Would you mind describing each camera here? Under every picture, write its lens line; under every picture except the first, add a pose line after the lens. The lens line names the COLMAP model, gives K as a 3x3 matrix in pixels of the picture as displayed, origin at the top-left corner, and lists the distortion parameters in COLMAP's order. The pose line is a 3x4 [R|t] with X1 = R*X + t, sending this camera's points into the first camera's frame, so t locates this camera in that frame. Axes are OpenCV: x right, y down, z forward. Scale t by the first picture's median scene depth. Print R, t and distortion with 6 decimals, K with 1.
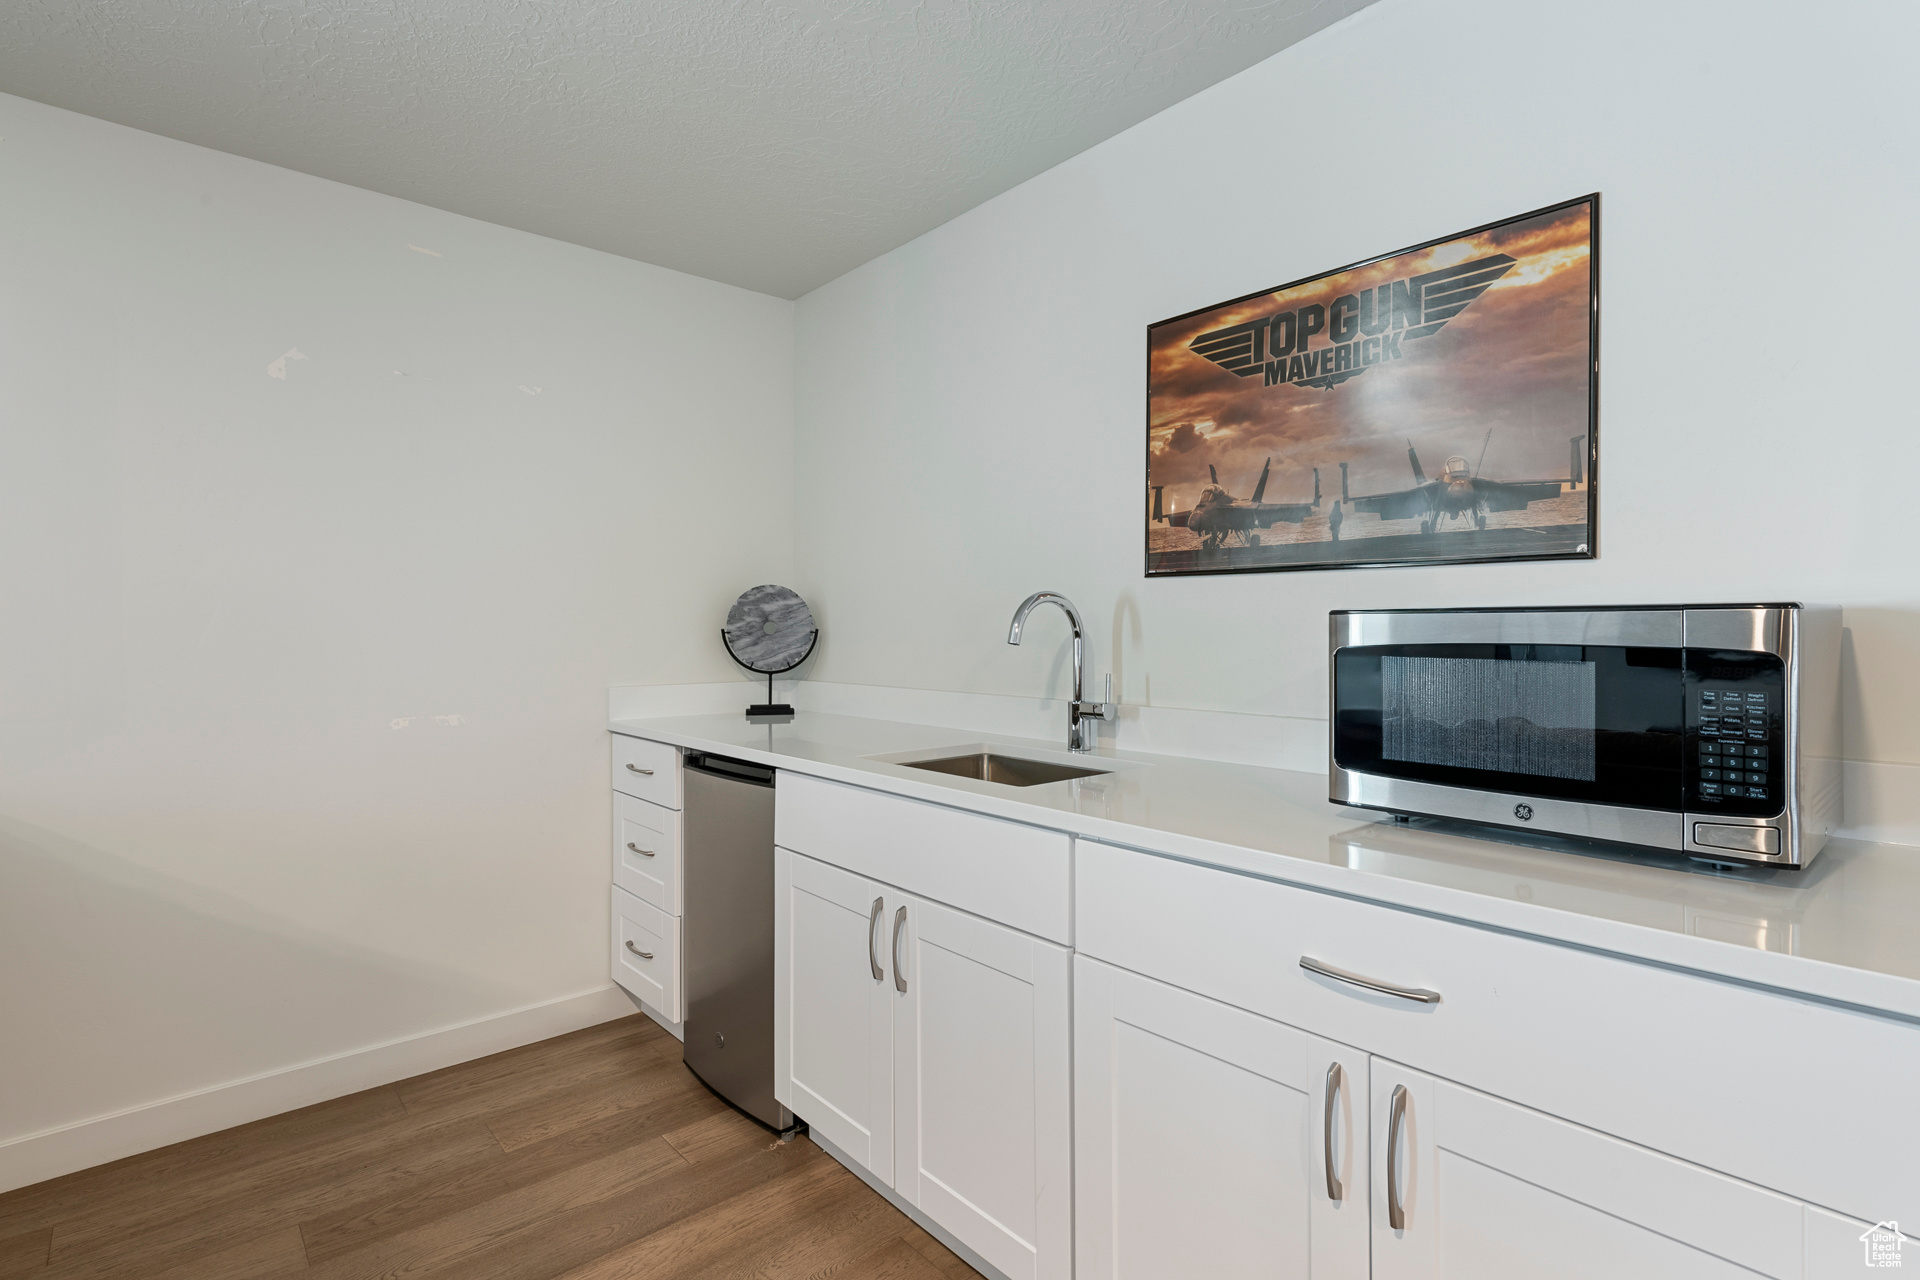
lens RADIAL K [[943.4, 0, 965.0], [0, 943.4, 628.0], [0, 0, 1]] dist [0.000262, -0.000529]
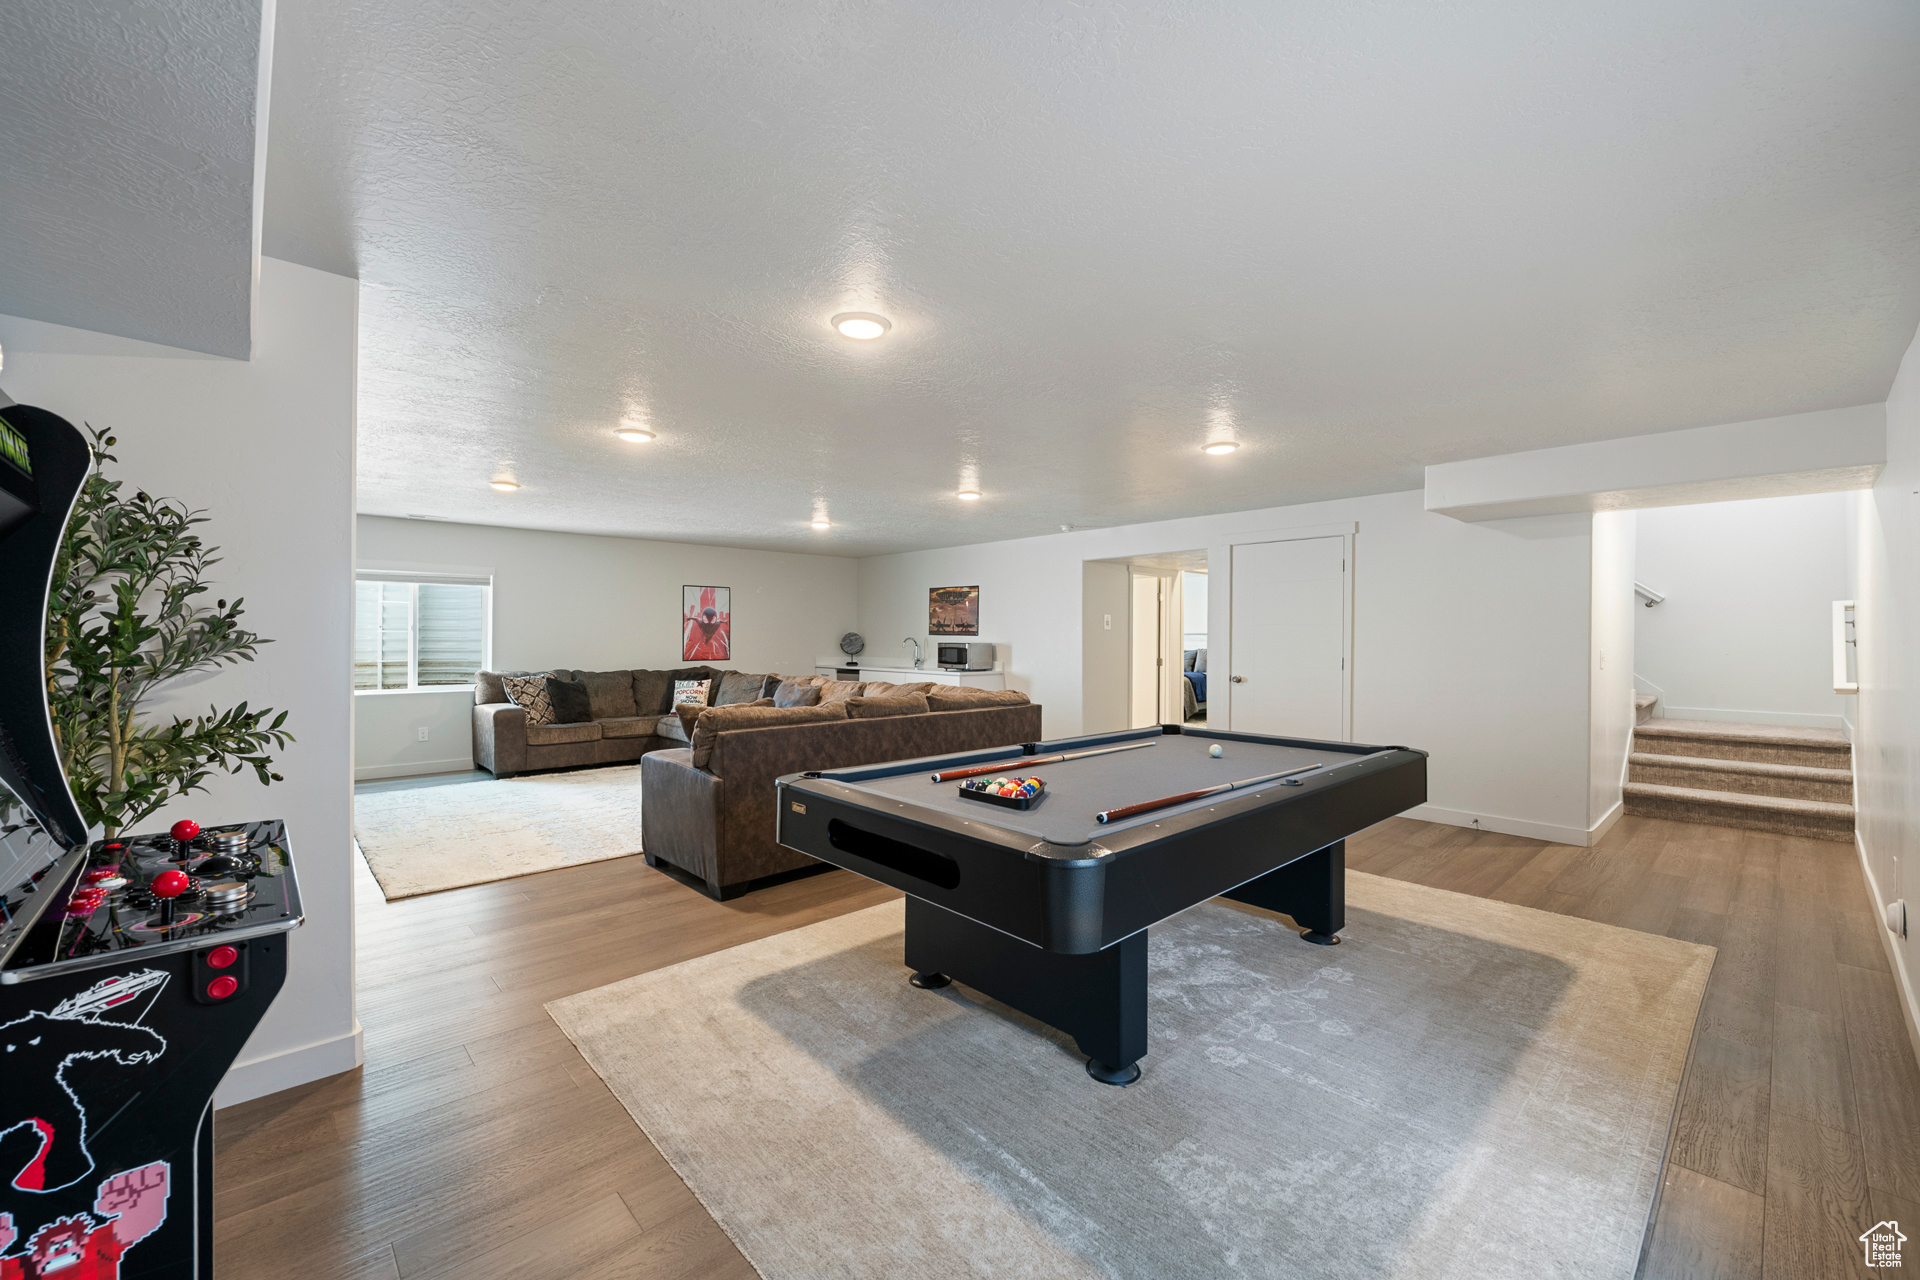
lens RADIAL K [[775.4, 0, 960.0], [0, 775.4, 640.0], [0, 0, 1]] dist [0.000402, 0.000013]
pose [[0.999744, 0.006399, 0.021692, 0.272465], [-0.006451, 0.999977, 0.002306, -0.035908], [-0.021677, -0.002446, 0.999762, -3.434732]]
